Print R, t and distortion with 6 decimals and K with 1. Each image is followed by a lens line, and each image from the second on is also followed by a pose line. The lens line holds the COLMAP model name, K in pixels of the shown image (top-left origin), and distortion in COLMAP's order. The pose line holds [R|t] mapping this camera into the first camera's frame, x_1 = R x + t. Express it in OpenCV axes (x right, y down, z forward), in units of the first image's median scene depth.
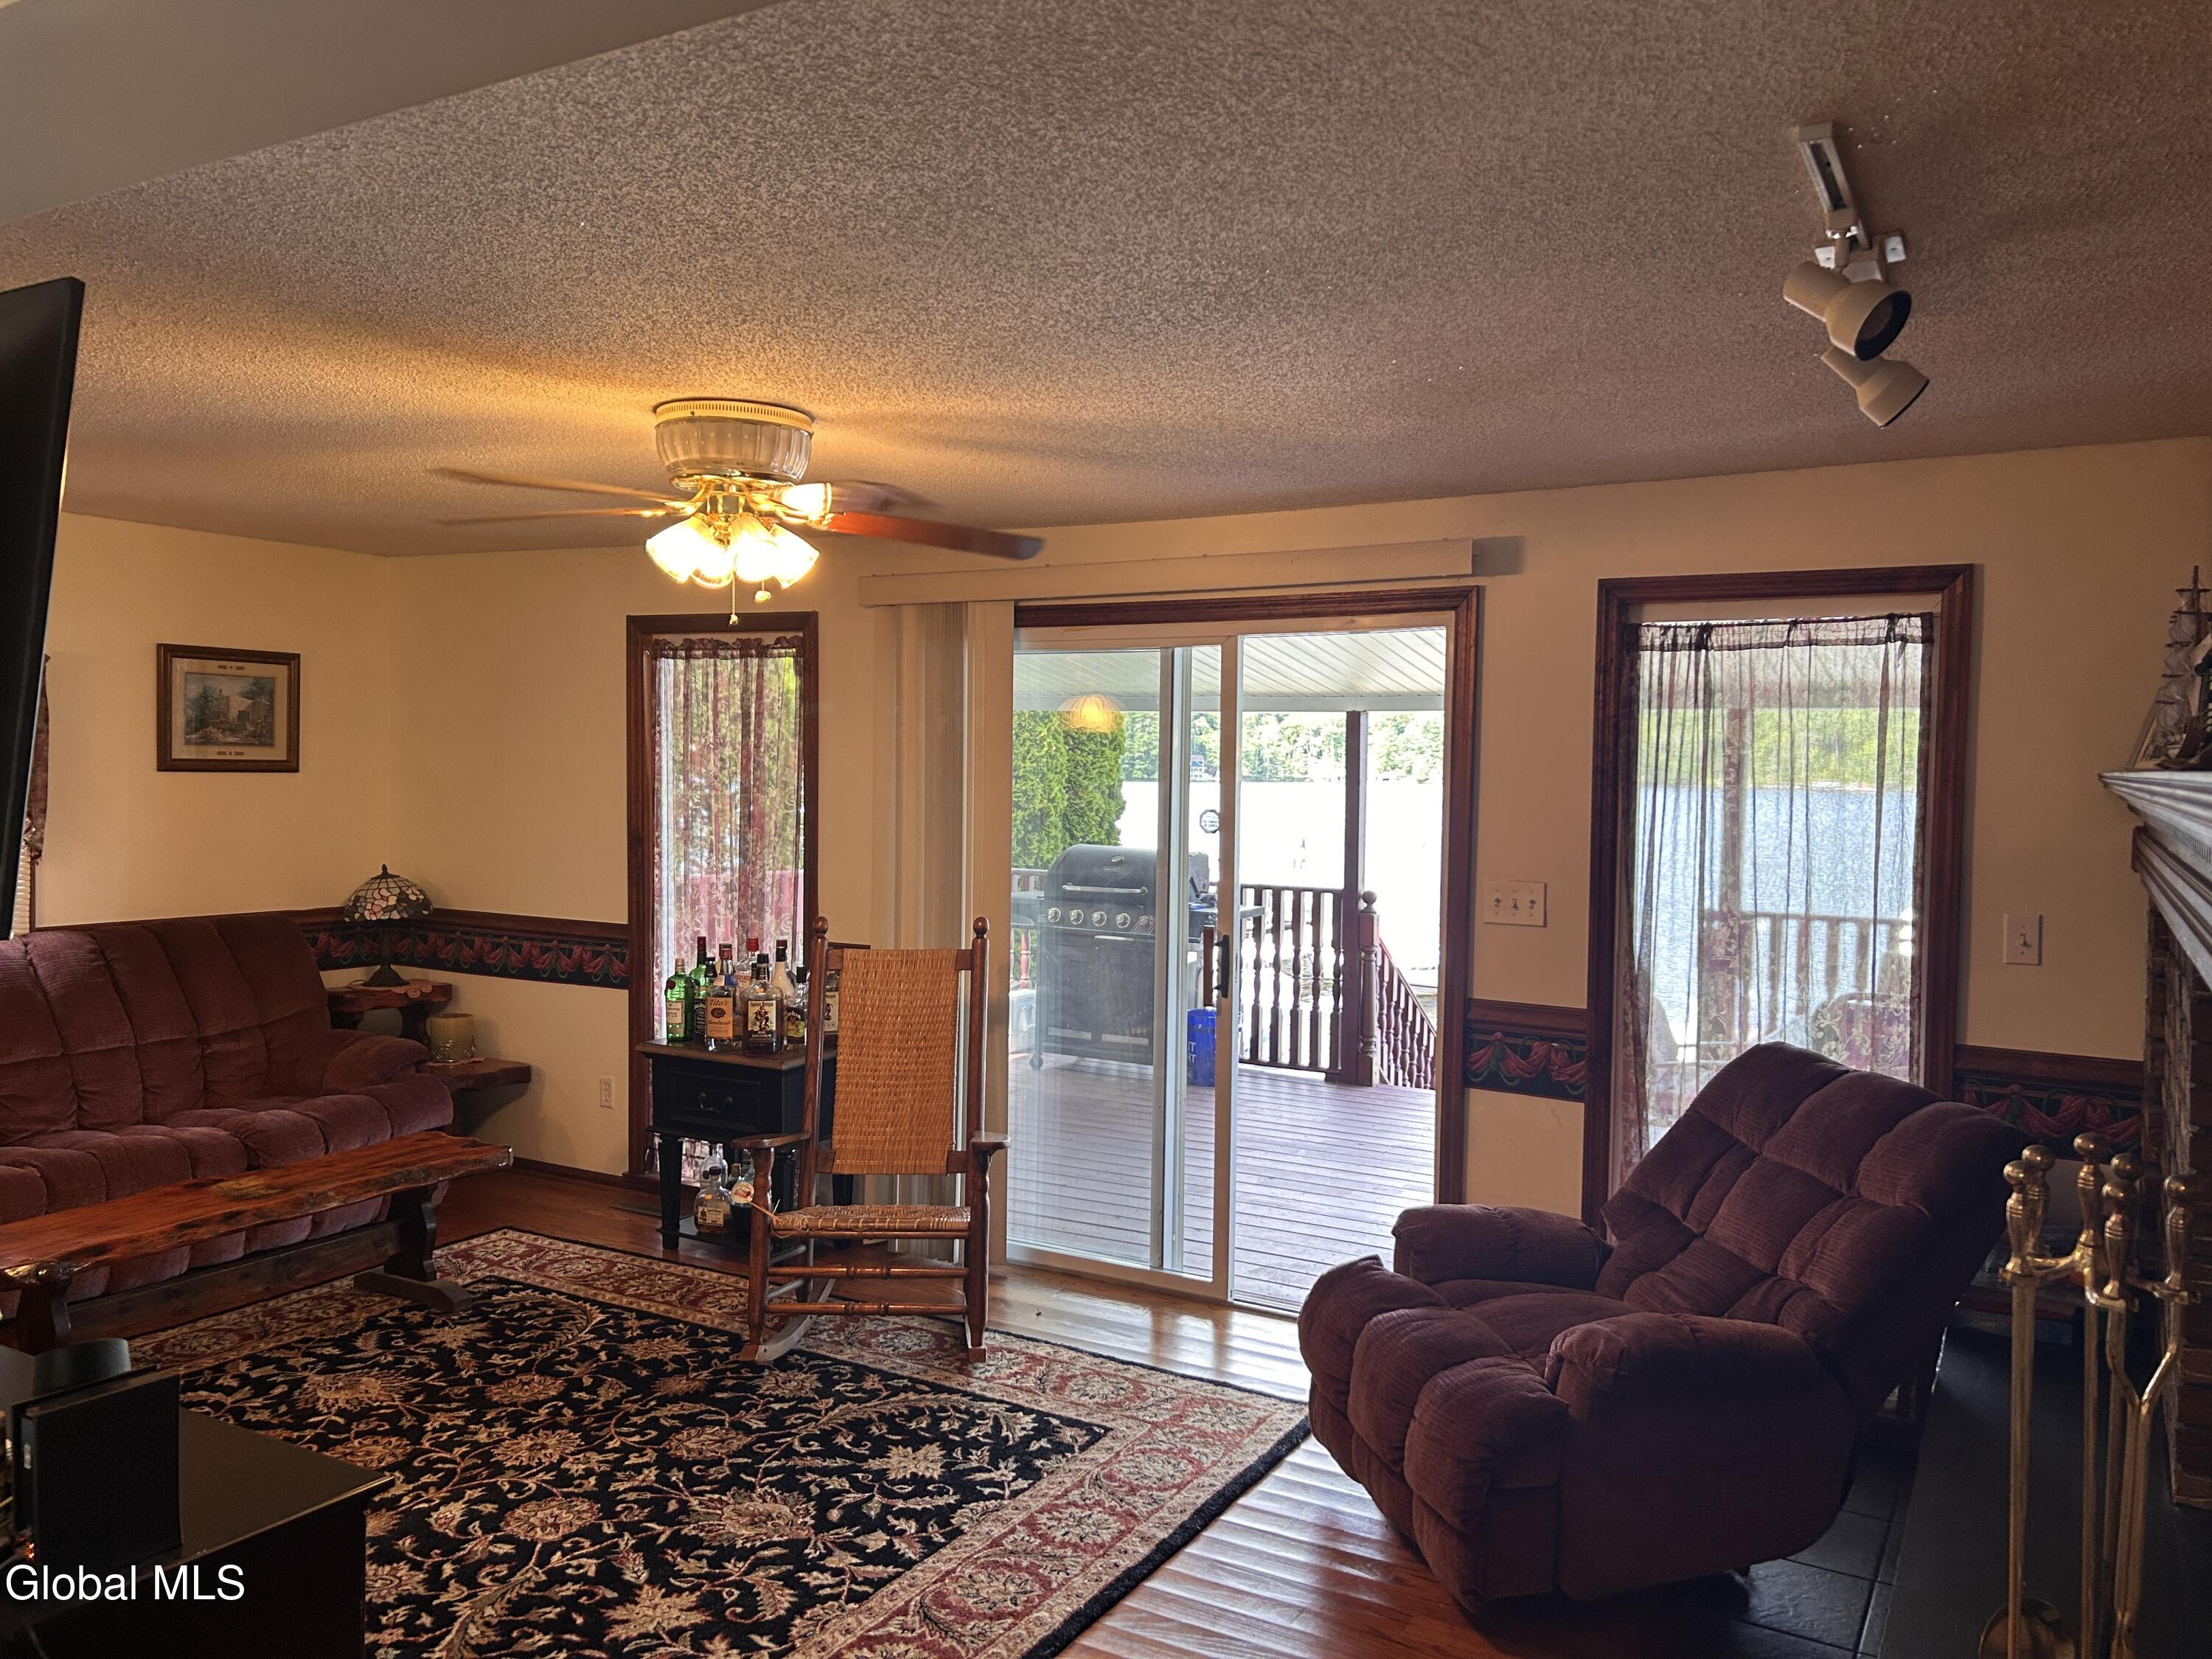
lens RADIAL K [[1654.9, 0, 1106.0], [0, 1654.9, 829.5], [0, 0, 1]] dist [0.020001, -0.002313]
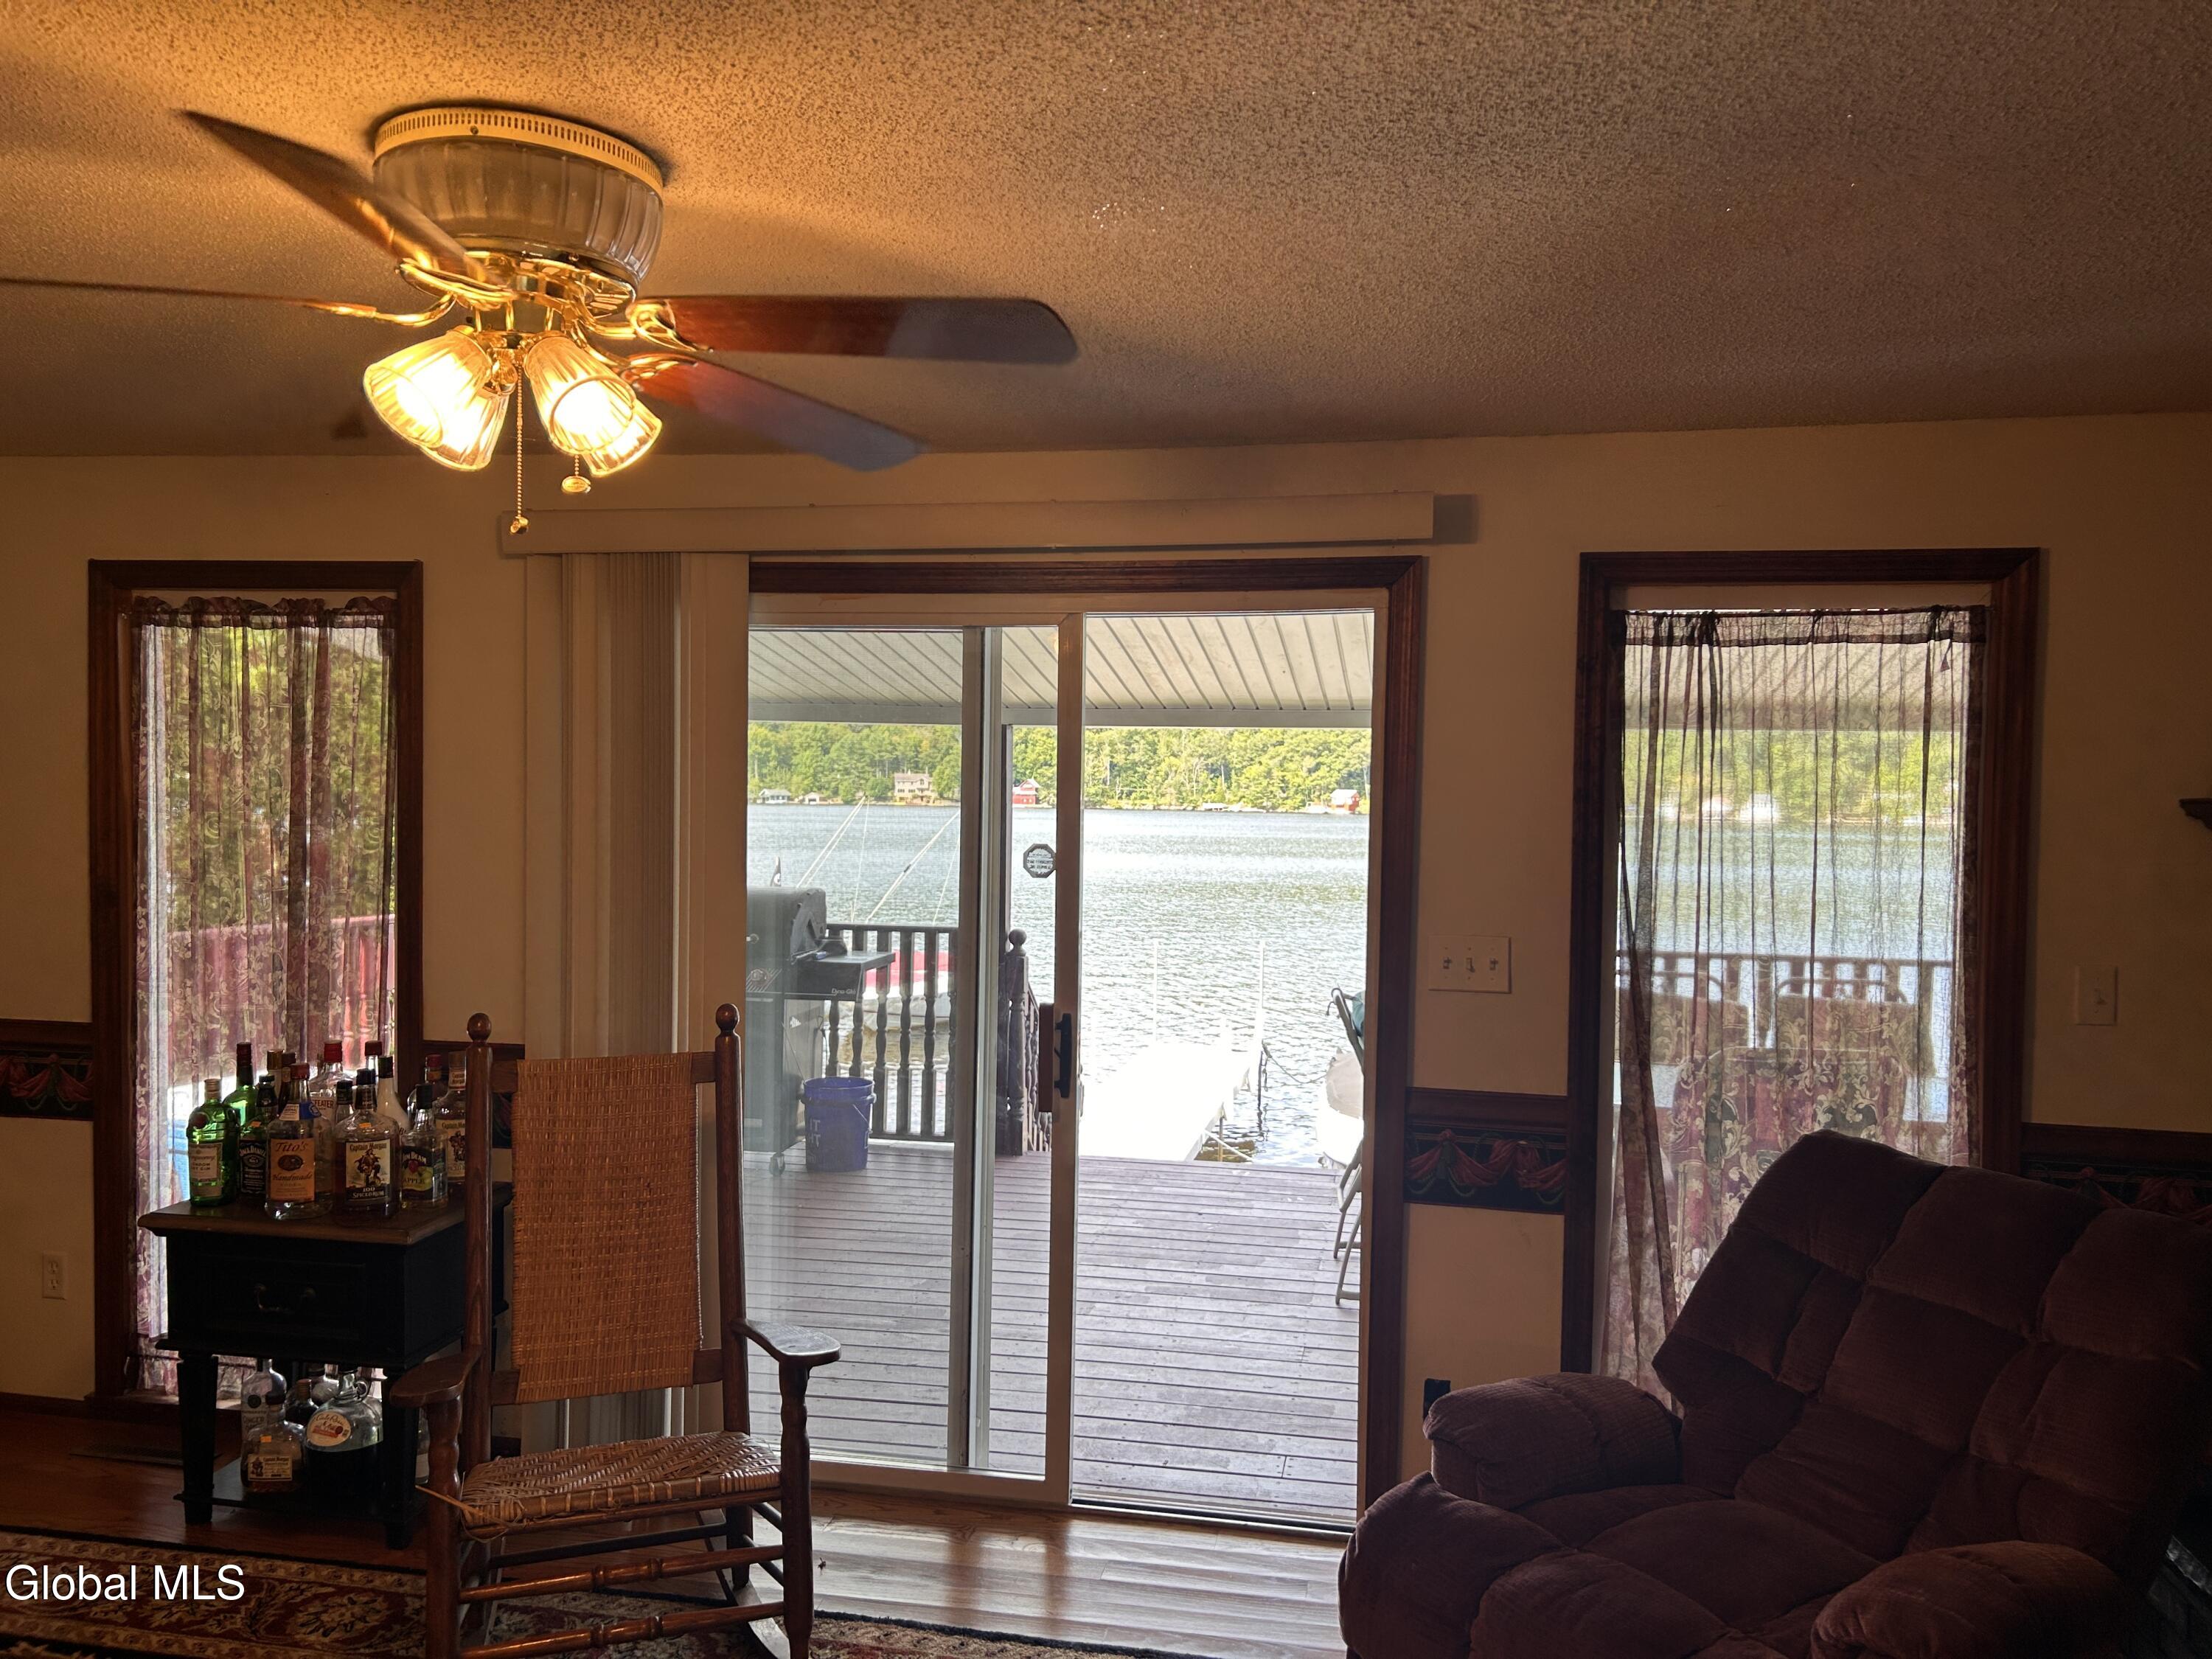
lens RADIAL K [[1661.9, 0, 1096.9], [0, 1661.9, 840.3], [0, 0, 1]] dist [0.042451, -0.054050]
pose [[0.943003, -0.008763, 0.332670, -0.157534], [0.010760, 0.999933, -0.004160, -0.010897], [-0.332611, 0.007502, 0.943034, 0.277027]]
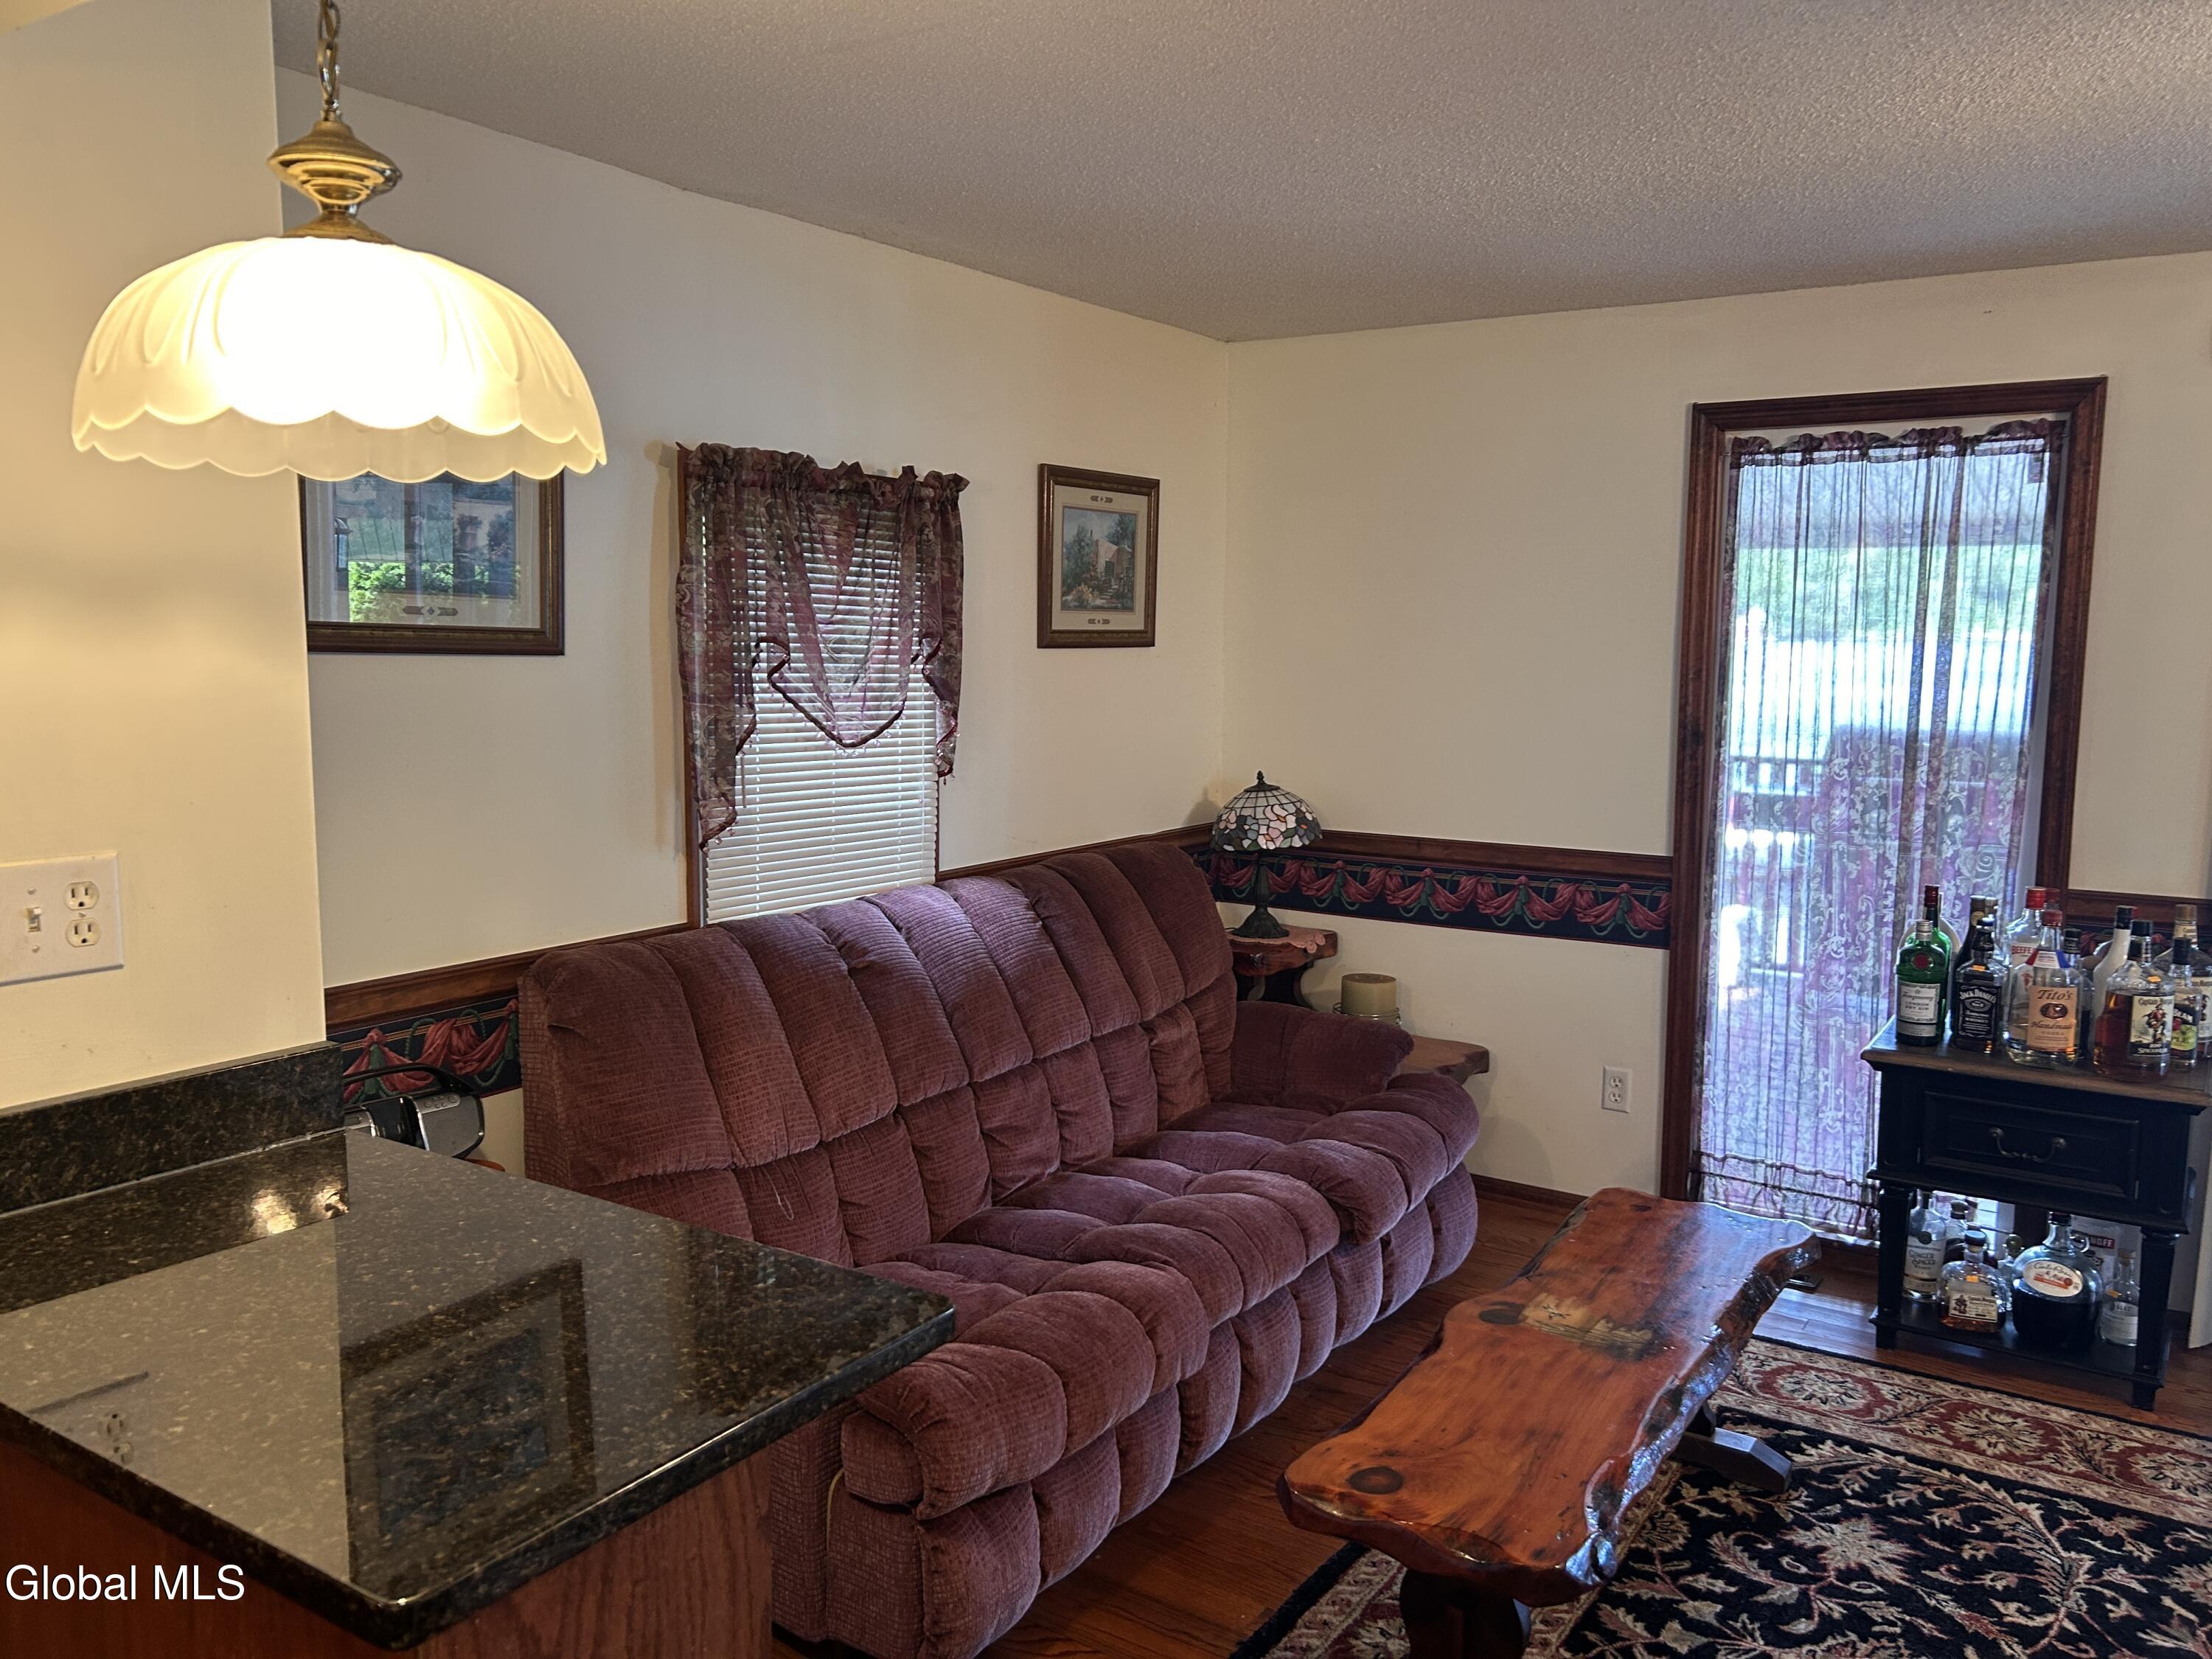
lens RADIAL K [[1661.9, 0, 1096.9], [0, 1661.9, 840.3], [0, 0, 1]] dist [0.042451, -0.054050]
pose [[0.995592, -0.005848, -0.093609, -0.557807], [0.014066, 0.996076, 0.087374, -0.017359], [0.092730, -0.088306, 0.991768, 0.339381]]
